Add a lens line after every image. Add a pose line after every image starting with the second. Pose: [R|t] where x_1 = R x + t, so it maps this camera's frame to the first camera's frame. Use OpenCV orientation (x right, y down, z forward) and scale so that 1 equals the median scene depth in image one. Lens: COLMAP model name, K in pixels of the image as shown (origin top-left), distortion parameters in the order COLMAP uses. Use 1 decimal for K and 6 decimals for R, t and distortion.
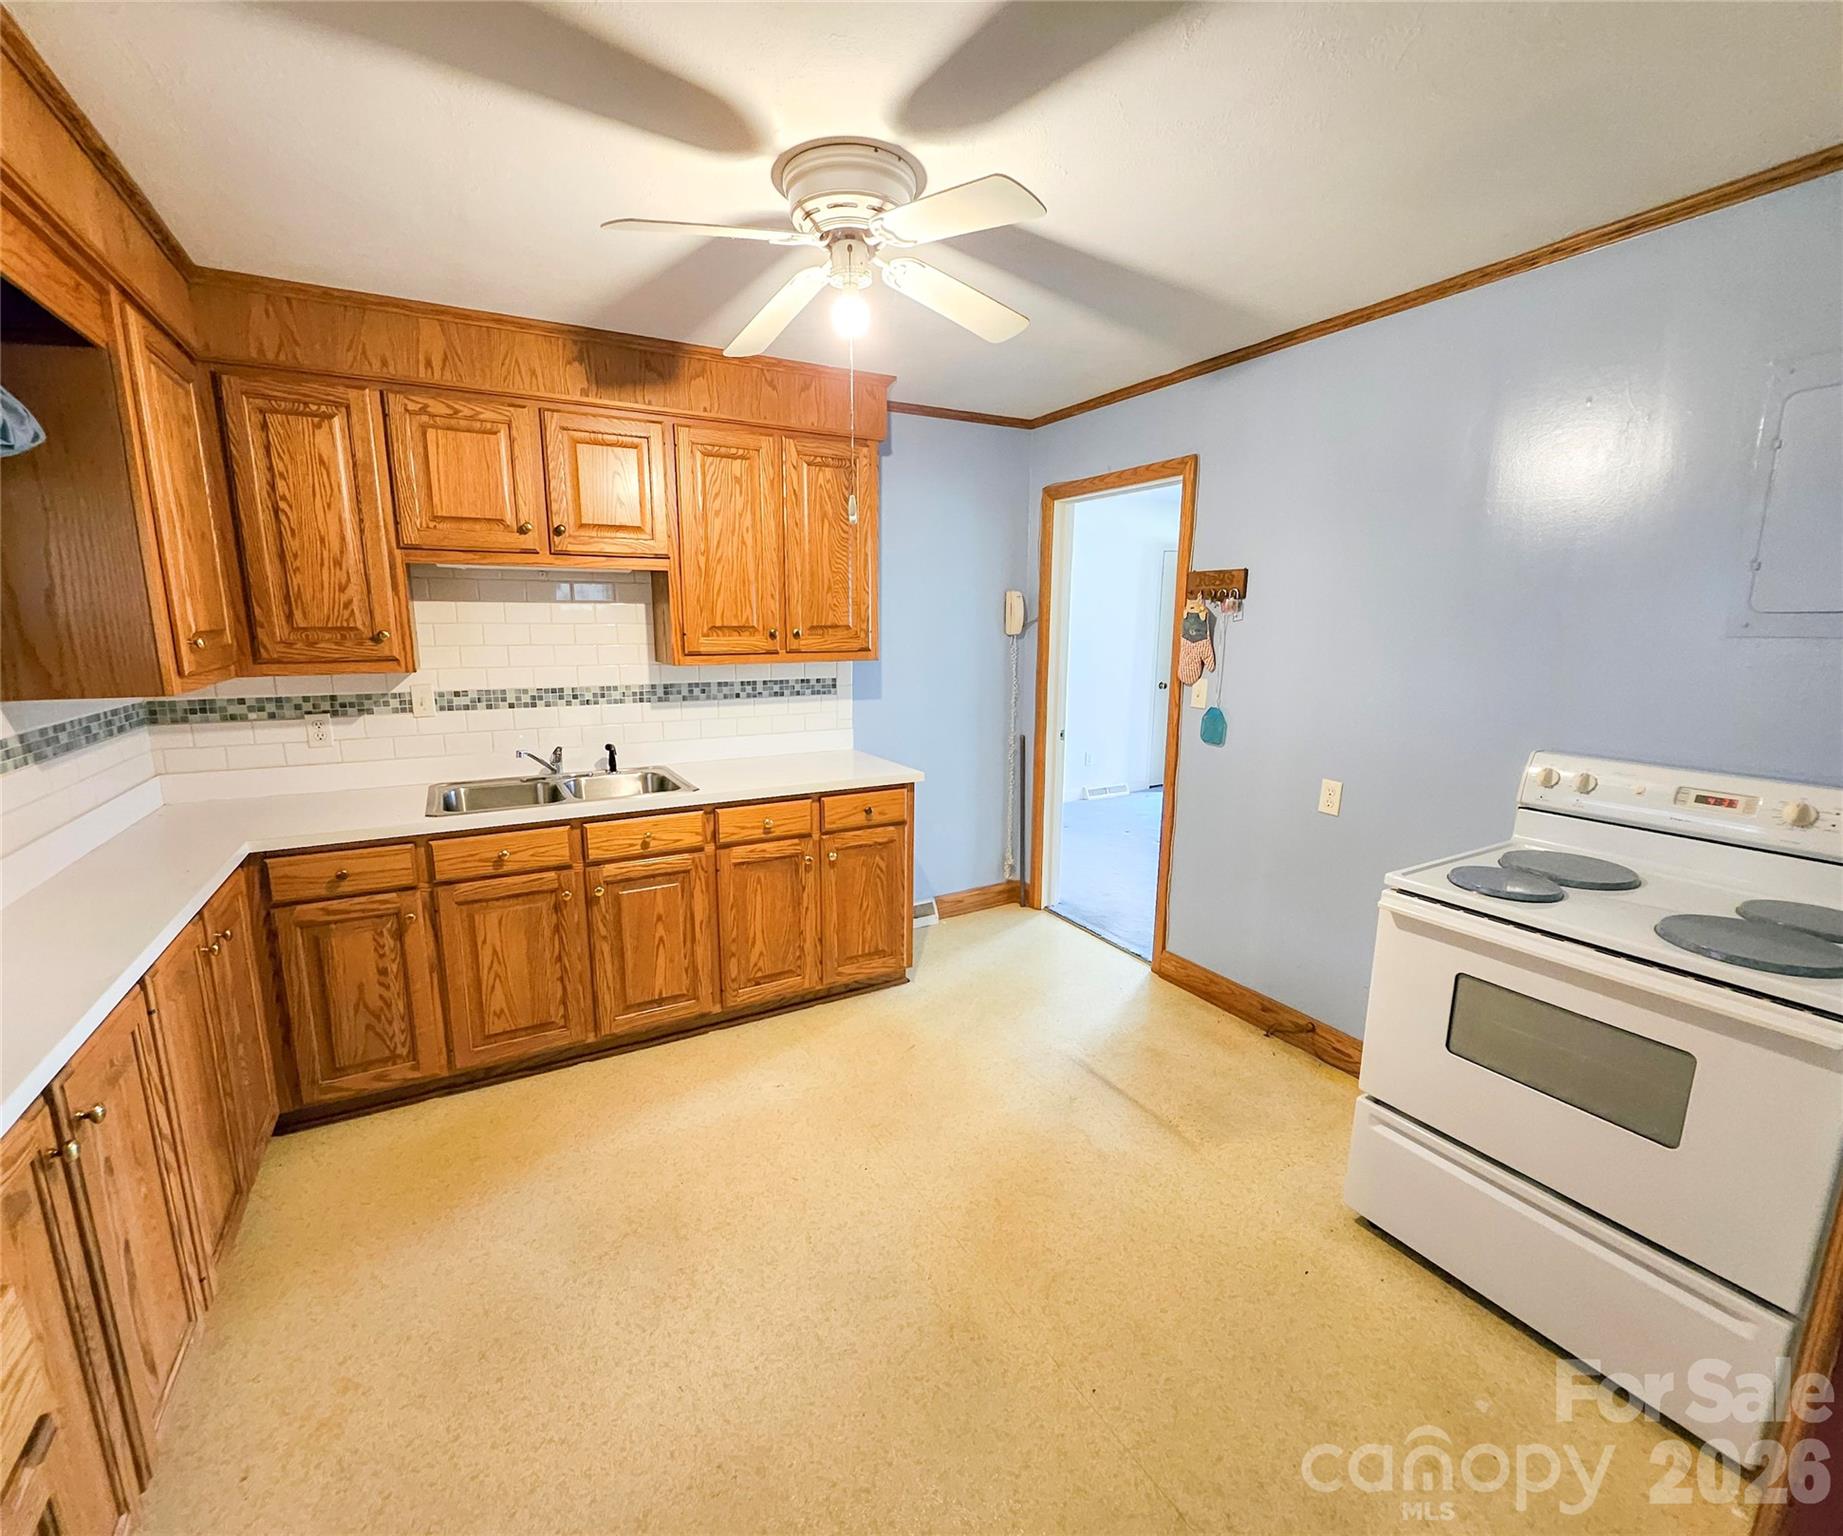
lens RADIAL K [[799.7, 0, 893.6], [0, 799.7, 768.9], [0, 0, 1]] dist [0.000760, -0.000641]
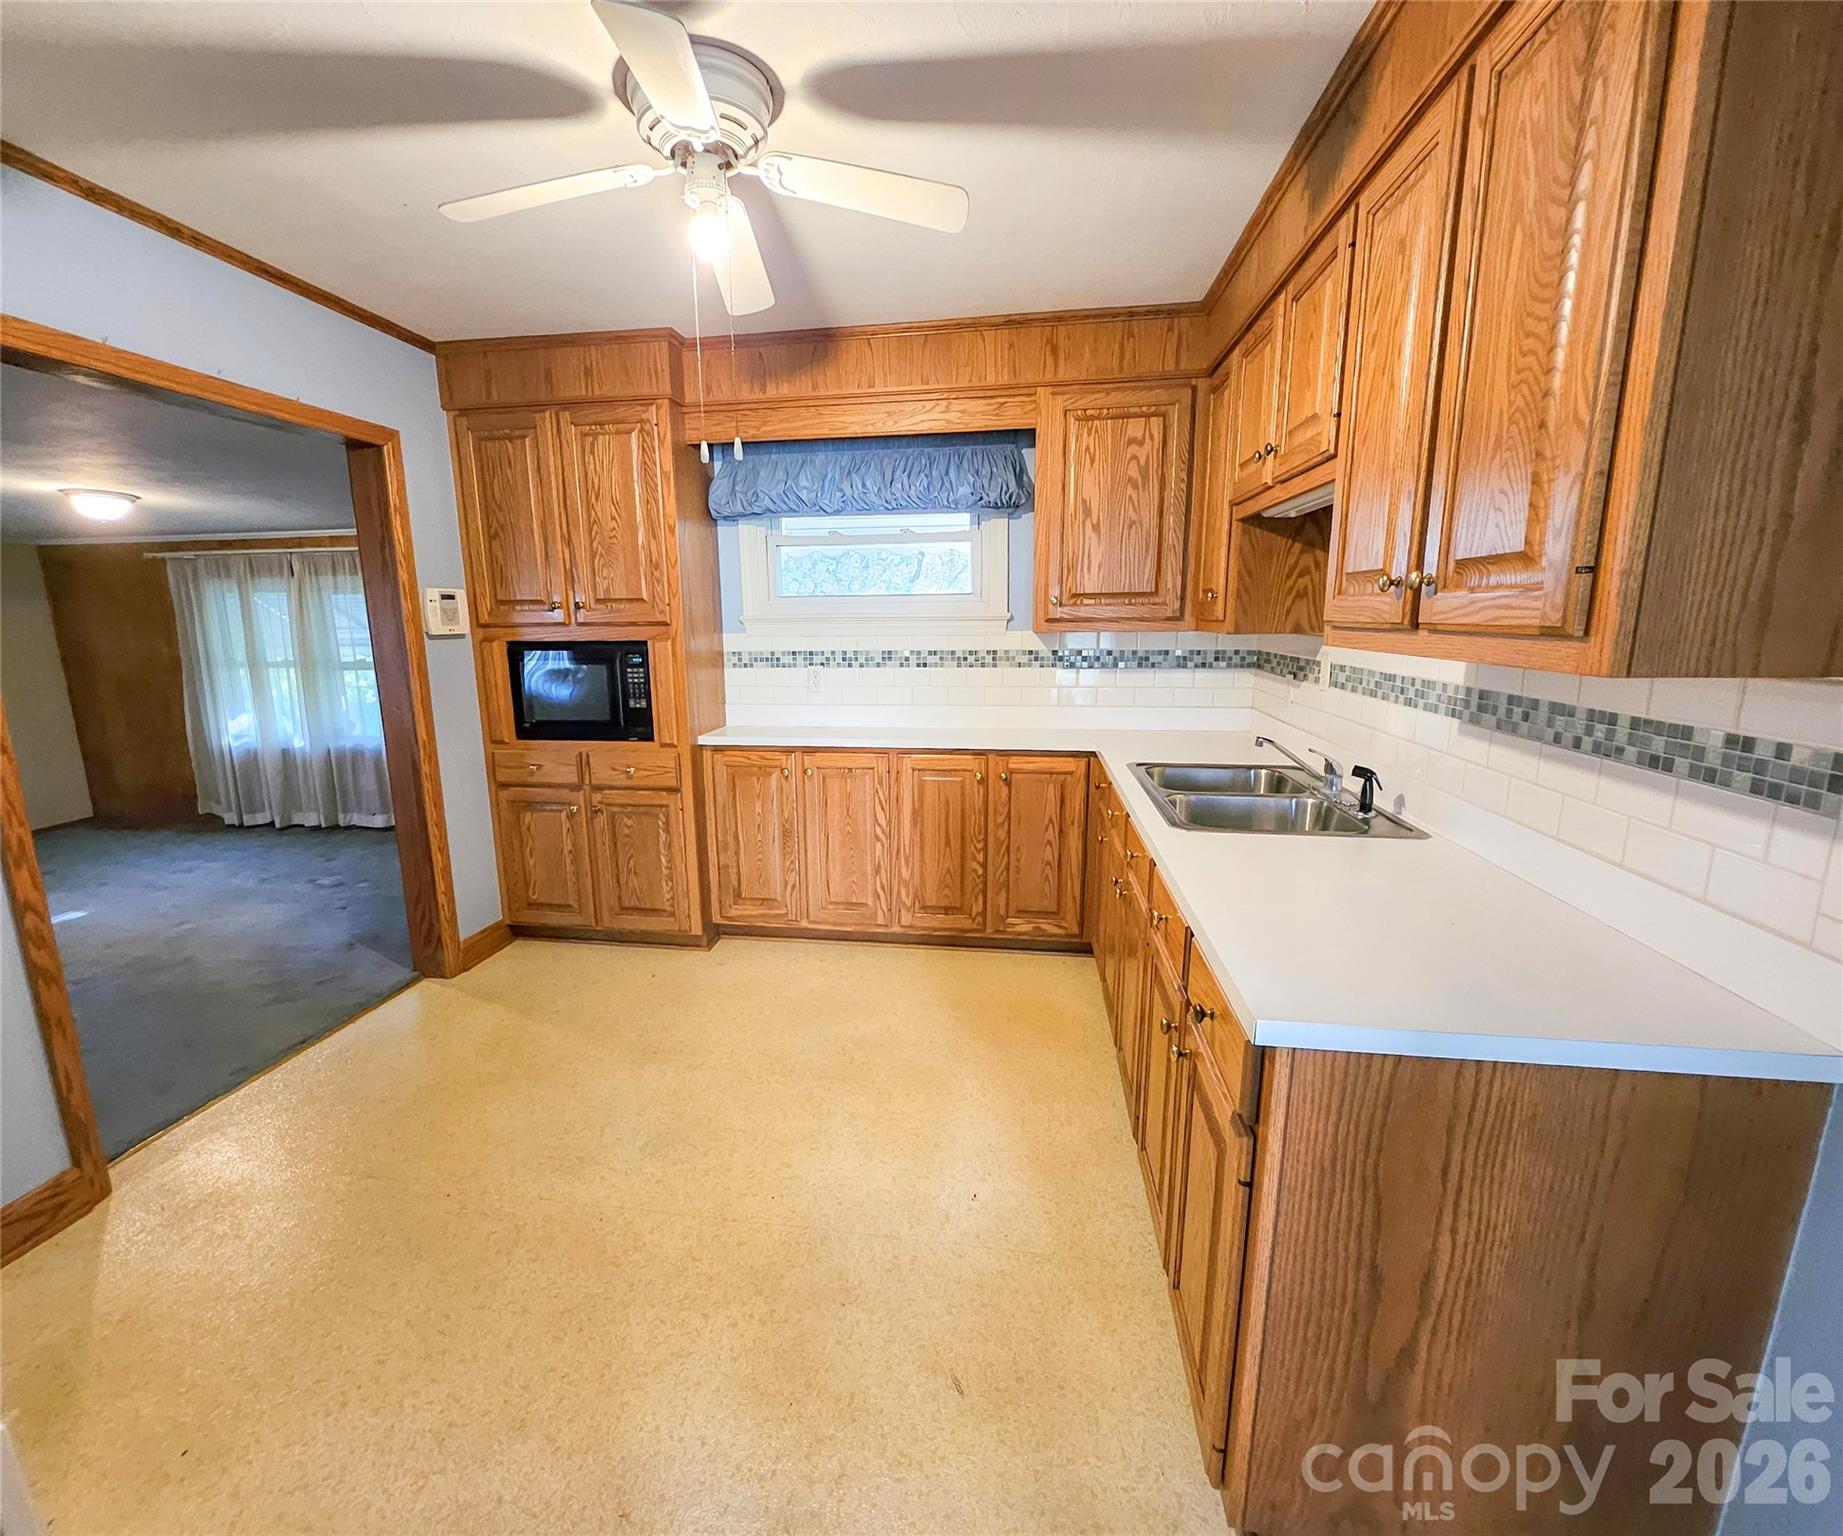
lens RADIAL K [[799.7, 0, 893.6], [0, 799.7, 768.9], [0, 0, 1]] dist [0.000760, -0.000641]
pose [[-0.608241, 0.156998, -0.778071, 0.399549], [-0.140408, 0.943505, 0.300140, -0.184211], [0.781235, 0.291804, -0.551835, 1.163532]]
